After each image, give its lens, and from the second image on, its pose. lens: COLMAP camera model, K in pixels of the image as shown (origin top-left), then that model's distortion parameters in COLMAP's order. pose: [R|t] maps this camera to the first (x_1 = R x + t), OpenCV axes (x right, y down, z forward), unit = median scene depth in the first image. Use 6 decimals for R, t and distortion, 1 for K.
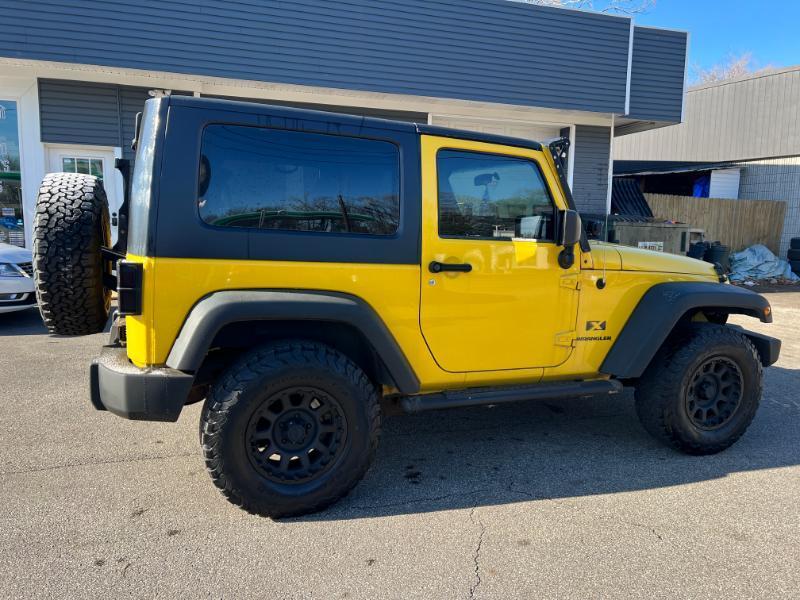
lens RADIAL K [[601.1, 0, 406.6], [0, 601.1, 302.9], [0, 0, 1]] dist [0.055715, -0.069661]
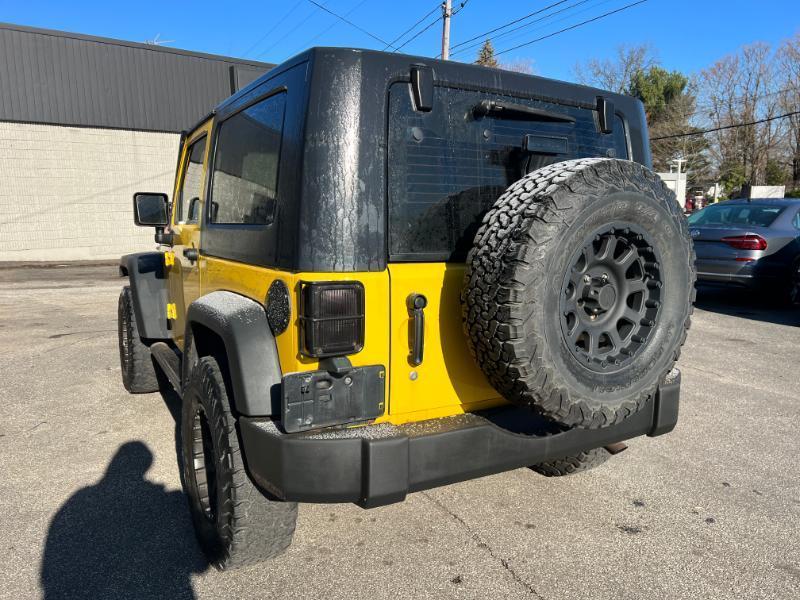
lens RADIAL K [[601.1, 0, 406.6], [0, 601.1, 302.9], [0, 0, 1]] dist [0.055715, -0.069661]
pose [[-0.175872, -0.180155, 0.967788, -1.168318], [0.120764, 0.971737, 0.202836, -0.228082], [-0.976978, 0.152547, -0.149146, 1.347403]]
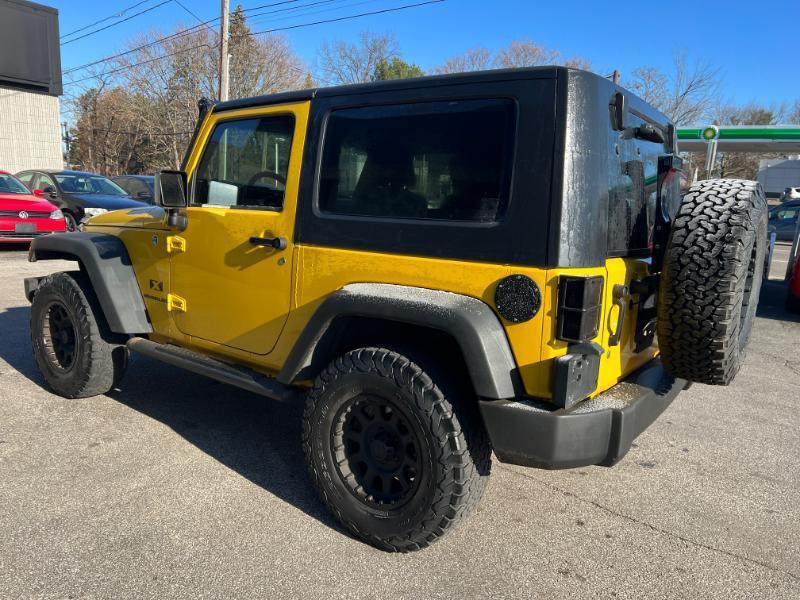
lens RADIAL K [[601.1, 0, 406.6], [0, 601.1, 302.9], [0, 0, 1]] dist [0.055715, -0.069661]
pose [[-0.552550, -0.206070, 0.807604, -1.025513], [0.041879, 0.960866, 0.273830, -0.304104], [-0.832427, 0.185126, -0.522296, 1.859022]]
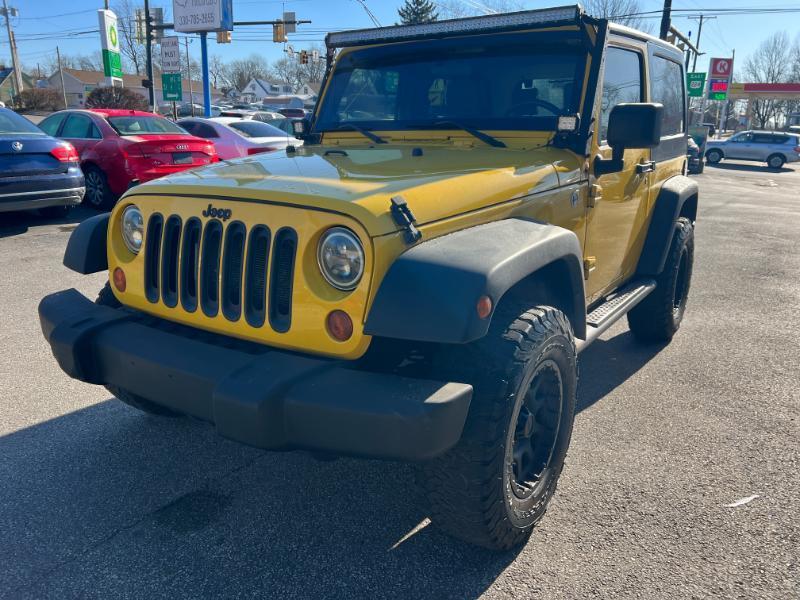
lens RADIAL K [[601.1, 0, 406.6], [0, 601.1, 302.9], [0, 0, 1]] dist [0.055715, -0.069661]
pose [[-0.805009, 0.129204, -0.579023, 0.861312], [-0.114047, 0.924090, 0.364762, -0.271429], [0.582198, 0.359673, -0.729165, 2.162534]]
